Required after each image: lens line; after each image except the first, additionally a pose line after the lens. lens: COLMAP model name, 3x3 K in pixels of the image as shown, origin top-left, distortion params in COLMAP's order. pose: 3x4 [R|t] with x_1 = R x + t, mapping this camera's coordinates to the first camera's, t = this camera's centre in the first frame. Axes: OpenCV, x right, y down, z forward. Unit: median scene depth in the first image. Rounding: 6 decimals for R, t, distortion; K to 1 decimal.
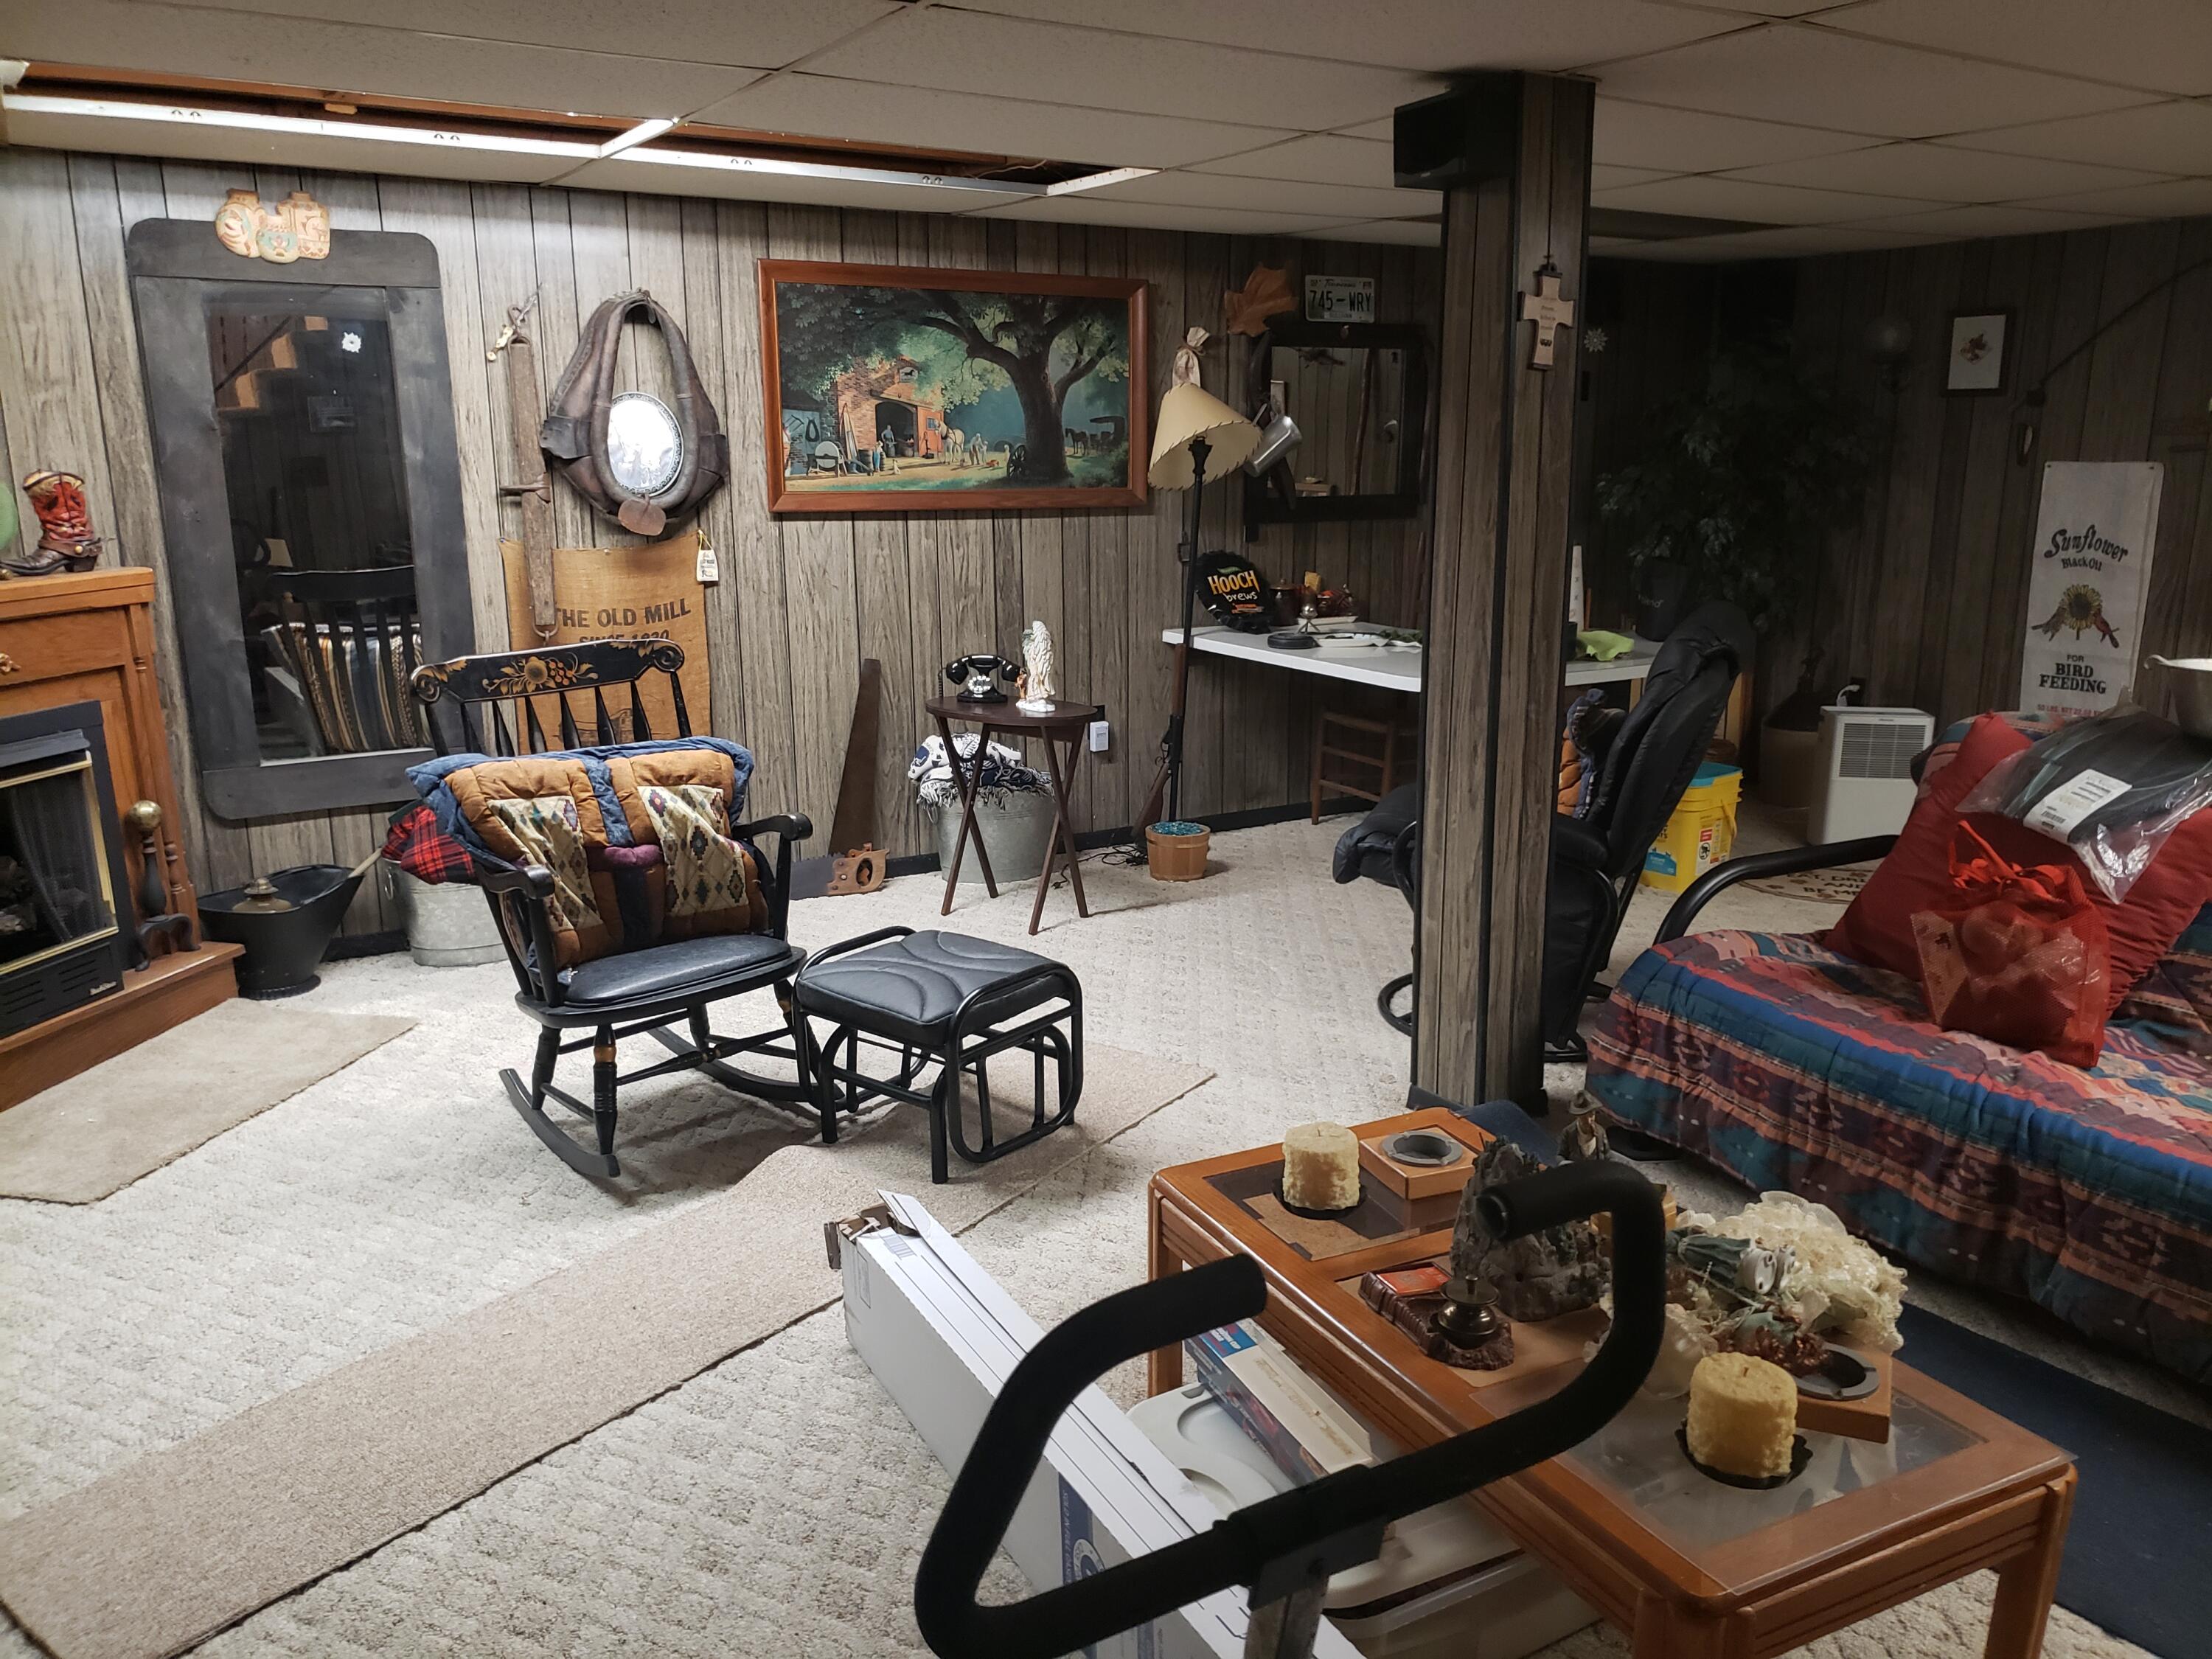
lens RADIAL K [[1816.9, 0, 1106.0], [0, 1816.9, 829.5], [0, 0, 1]] dist [0.064815, 0.000584]
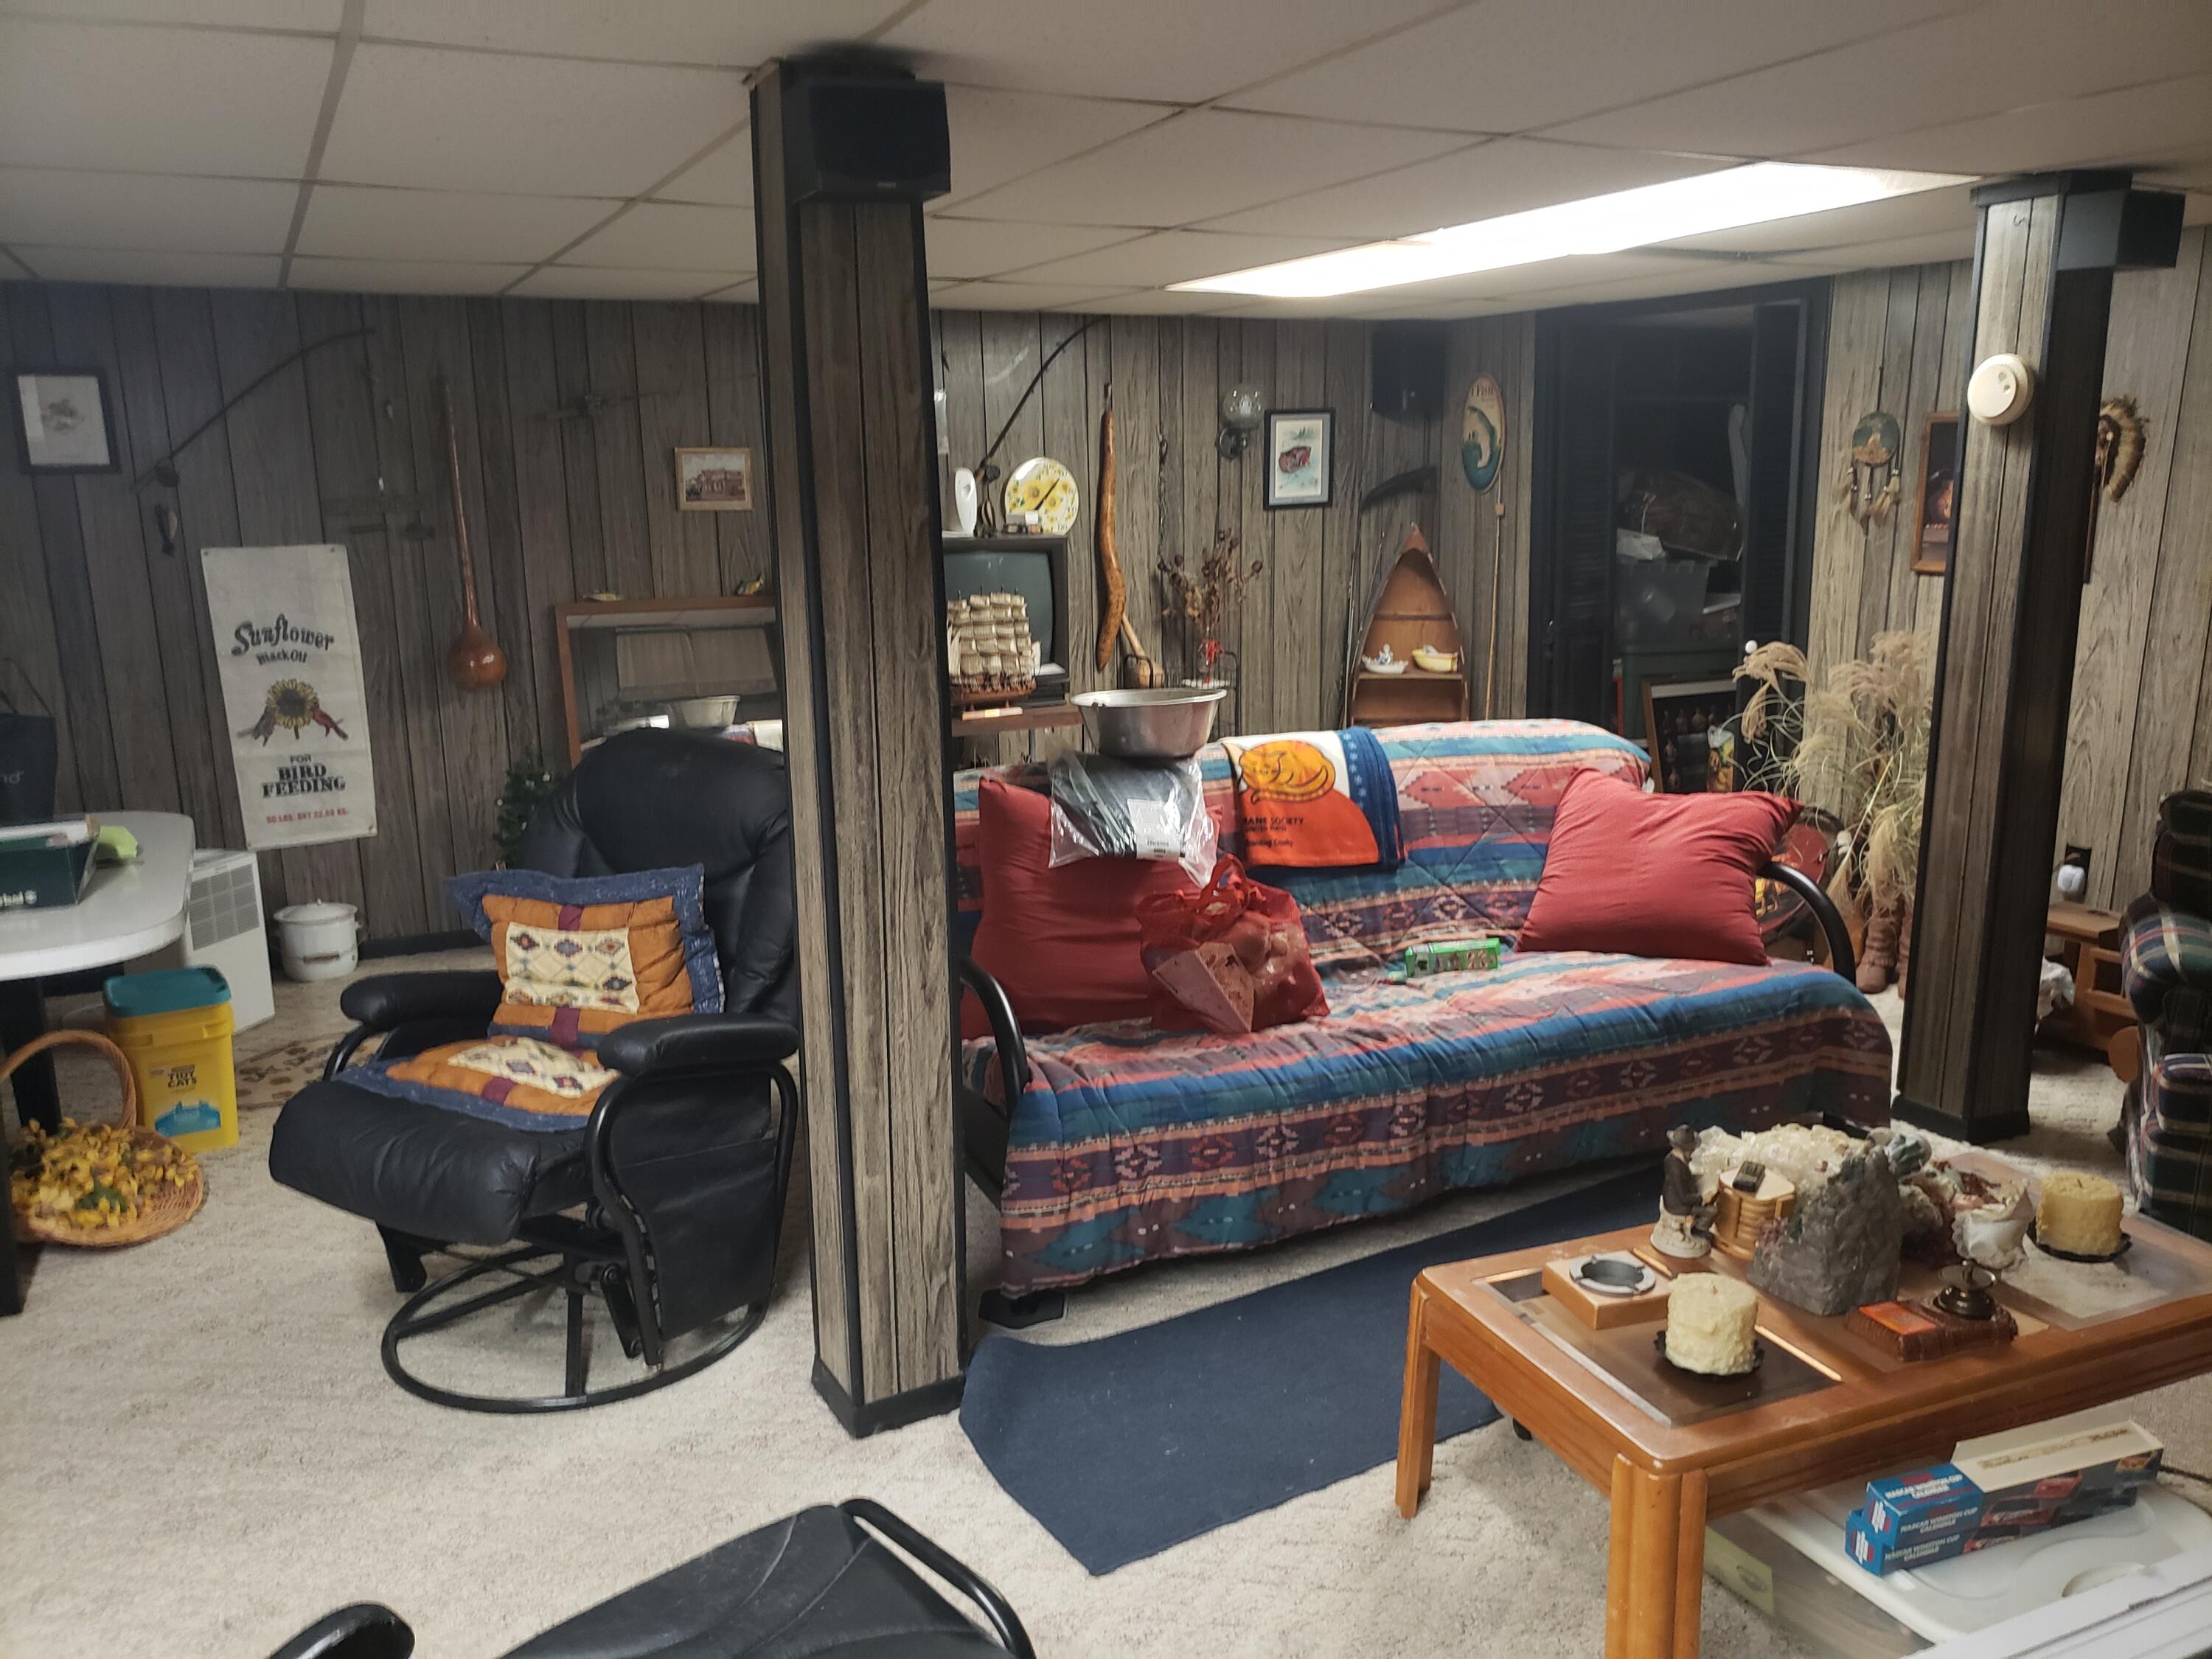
lens RADIAL K [[1816.9, 0, 1106.0], [0, 1816.9, 829.5], [0, 0, 1]] dist [0.064815, 0.000584]
pose [[0.073557, -0.209569, 0.975023, -0.347303], [0.240724, 0.952494, 0.186566, -0.136563], [-0.967802, 0.220988, 0.120511, 0.527475]]
